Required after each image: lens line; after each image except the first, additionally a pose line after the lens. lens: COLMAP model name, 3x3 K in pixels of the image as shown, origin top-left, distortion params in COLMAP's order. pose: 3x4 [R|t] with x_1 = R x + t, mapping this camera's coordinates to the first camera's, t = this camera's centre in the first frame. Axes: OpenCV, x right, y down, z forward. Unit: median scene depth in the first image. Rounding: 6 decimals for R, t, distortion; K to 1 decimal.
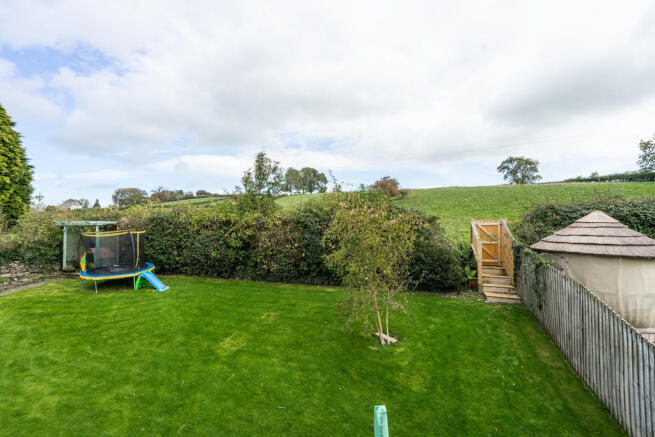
lens RADIAL K [[288.0, 0, 327.7], [0, 288.0, 217.5], [0, 0, 1]] dist [-0.002496, 0.000893]
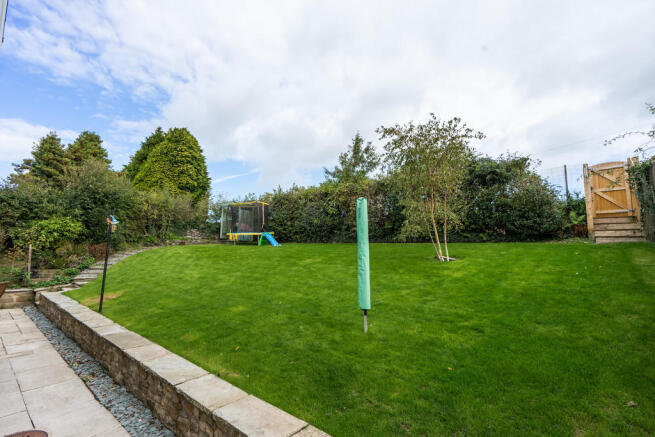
lens RADIAL K [[288.0, 0, 331.3], [0, 288.0, 216.4], [0, 0, 1]] dist [-0.002496, 0.000893]
pose [[0.913174, -0.031934, -0.406317, 0.144297], [-0.008298, 0.995262, -0.096871, 0.221276], [0.407485, 0.091832, 0.908583, -0.052023]]
